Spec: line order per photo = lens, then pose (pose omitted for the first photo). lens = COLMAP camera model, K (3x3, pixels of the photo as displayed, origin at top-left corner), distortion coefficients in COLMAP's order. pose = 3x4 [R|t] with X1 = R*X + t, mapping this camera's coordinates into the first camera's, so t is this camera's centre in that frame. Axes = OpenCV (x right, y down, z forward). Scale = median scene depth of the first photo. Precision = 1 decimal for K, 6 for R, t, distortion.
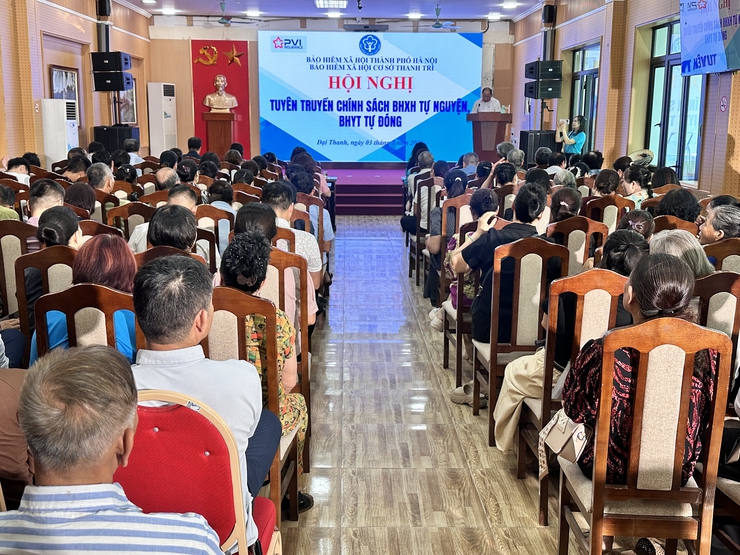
lens RADIAL K [[882.7, 0, 374.2], [0, 882.7, 304.1], [0, 0, 1]] dist [-0.011012, 0.000000]
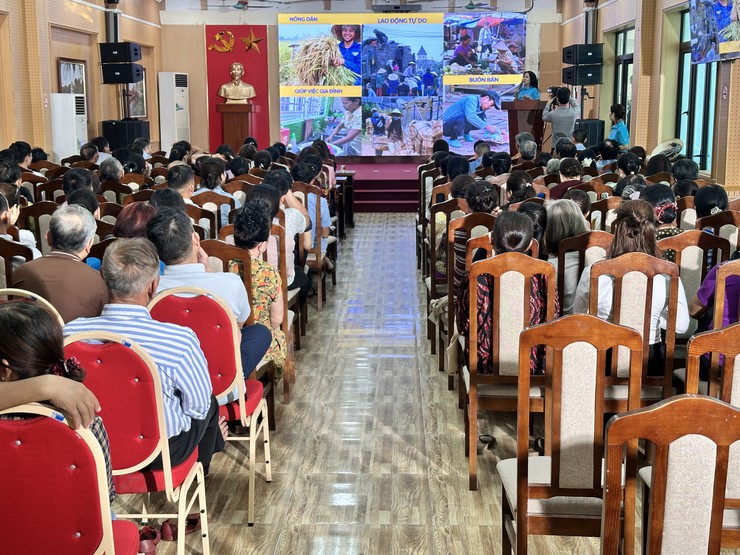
lens RADIAL K [[1097.3, 0, 371.2], [0, 1097.3, 277.2], [0, 0, 1]] dist [0.019452, 0.000000]
pose [[0.998387, -0.004029, -0.056624, 0.037610], [0.001113, 0.998676, -0.051437, 0.027832], [0.056756, 0.051291, 0.997070, -0.154541]]
